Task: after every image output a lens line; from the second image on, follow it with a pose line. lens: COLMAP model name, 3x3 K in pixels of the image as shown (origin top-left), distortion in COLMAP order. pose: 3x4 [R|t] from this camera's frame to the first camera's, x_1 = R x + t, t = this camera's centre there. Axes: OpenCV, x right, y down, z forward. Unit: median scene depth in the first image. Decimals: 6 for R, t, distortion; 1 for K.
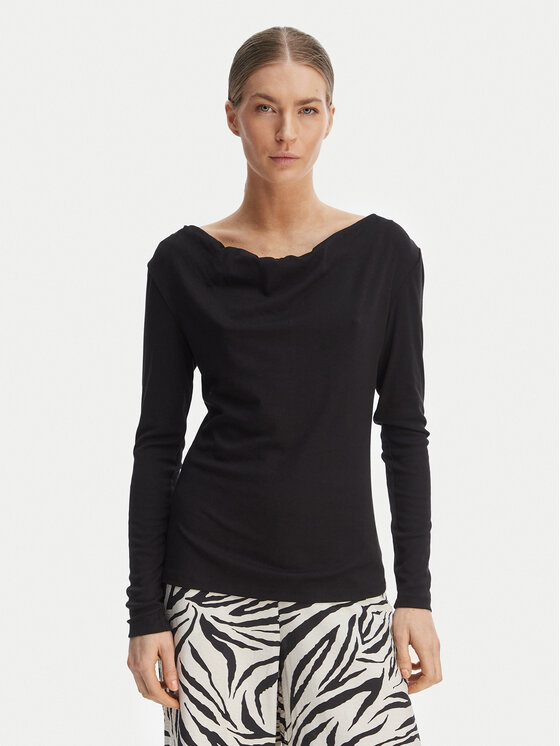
lens RADIAL K [[1308.8, 0, 280.1], [0, 1308.8, 372.8], [0, 0, 1]] dist [-0.307494, 0.000000]
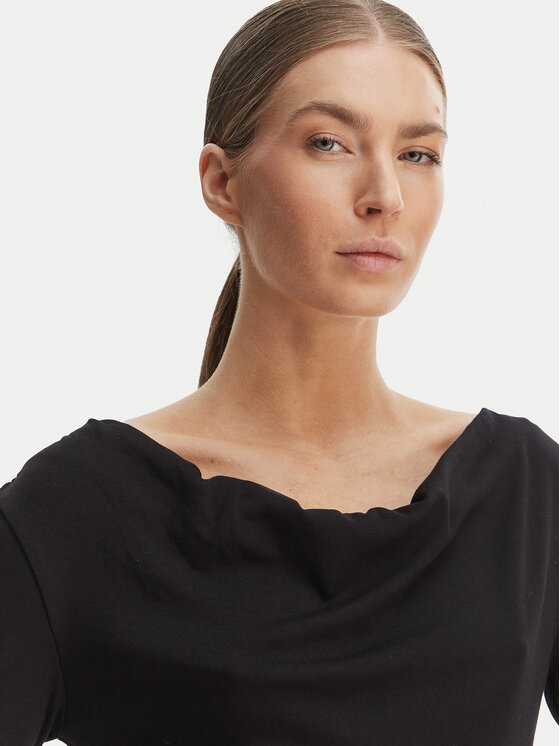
lens RADIAL K [[1041.6, 0, 280.3], [0, 1041.6, 370.5], [0, 0, 1]] dist [-0.034561, 0.000000]
pose [[0.982670, 0.050011, 0.178490, -0.078622], [-0.018900, 0.984931, -0.171913, -0.071781], [-0.184398, 0.165560, 0.968807, 0.661592]]
